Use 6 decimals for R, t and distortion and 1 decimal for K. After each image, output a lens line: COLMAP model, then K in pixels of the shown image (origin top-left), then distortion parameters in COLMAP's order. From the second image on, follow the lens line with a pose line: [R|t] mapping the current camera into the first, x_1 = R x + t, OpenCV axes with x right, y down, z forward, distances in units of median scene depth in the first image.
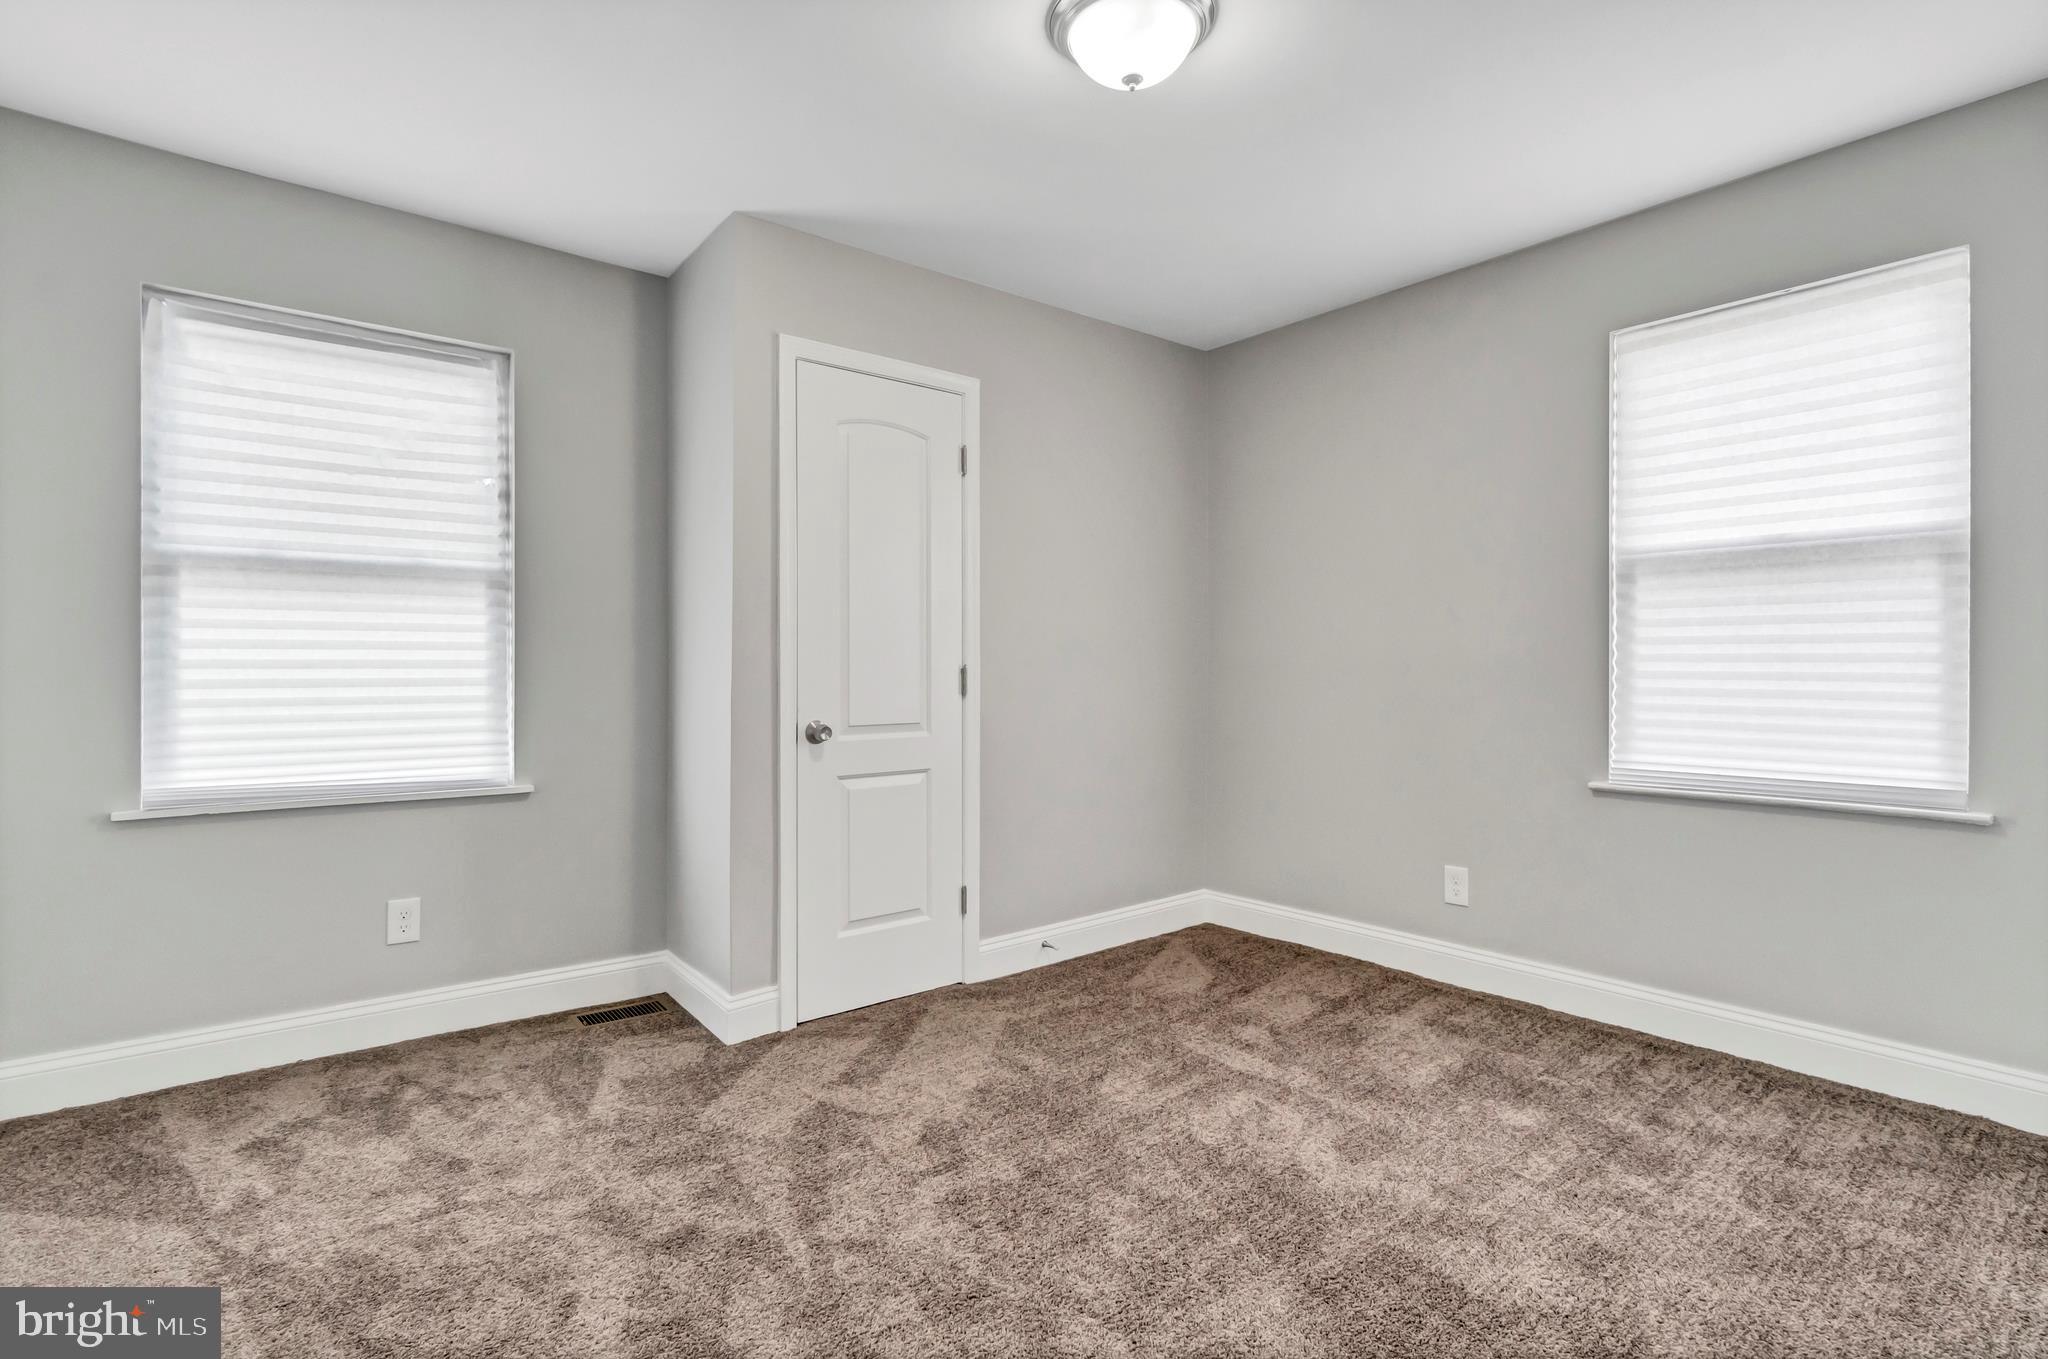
lens RADIAL K [[1025.0, 0, 1024.7], [0, 1025.0, 663.8], [0, 0, 1]] dist [-0.004523, -0.000427]
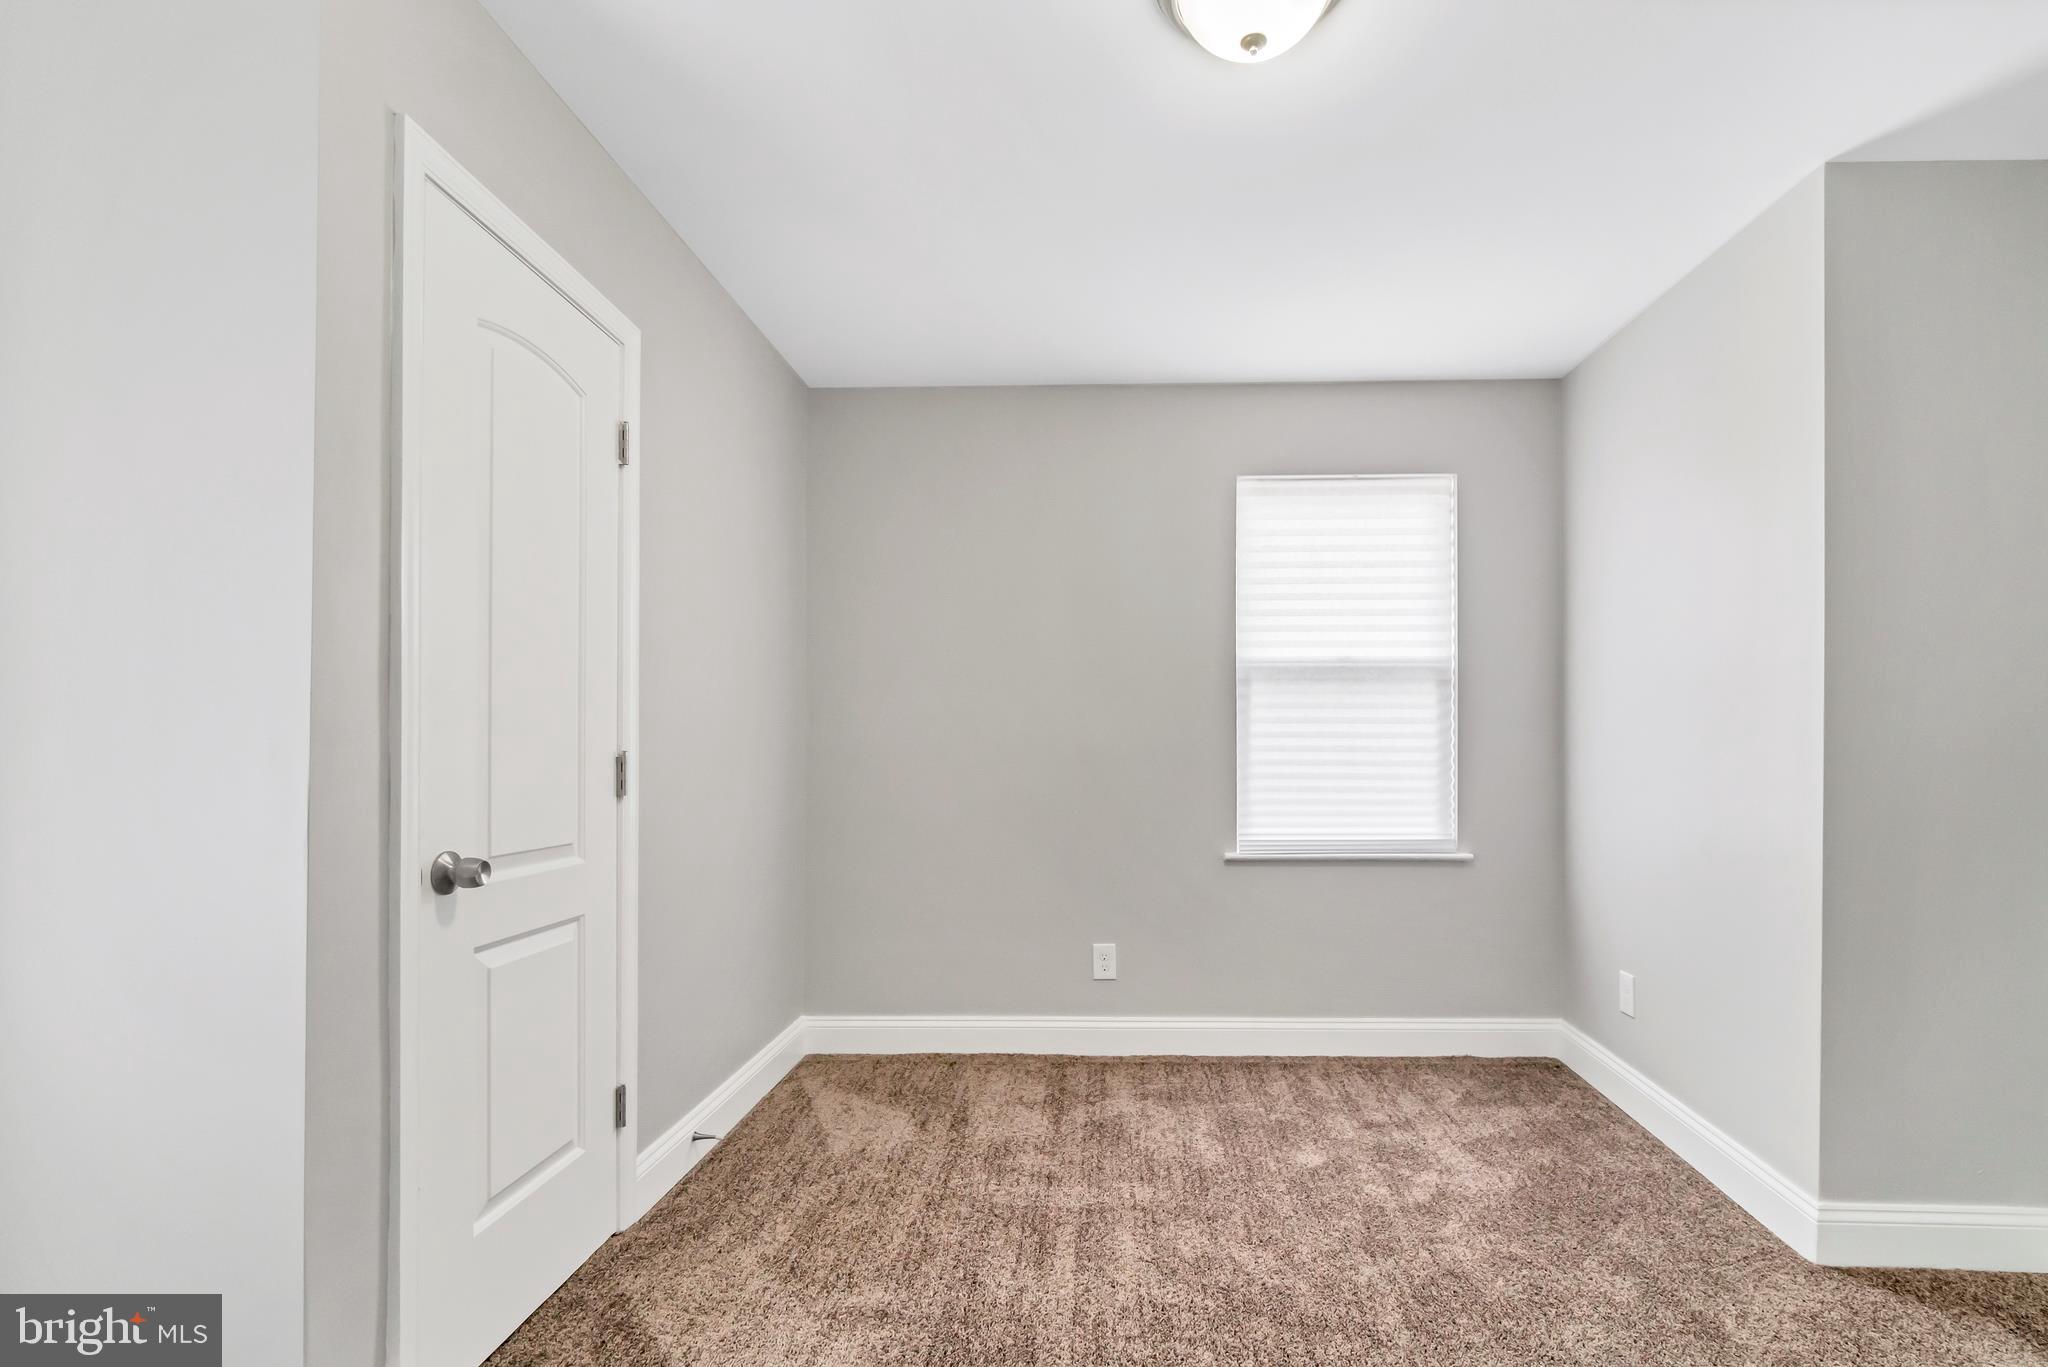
lens RADIAL K [[953.2, 0, 1028.6], [0, 953.2, 747.9], [0, 0, 1]] dist [-0.009883, -0.000094]
pose [[0.633945, 0.008189, 0.773334, -0.437844], [-0.003765, 0.999965, -0.007503, 0.003222], [-0.773369, 0.001845, 0.633954, 0.482757]]
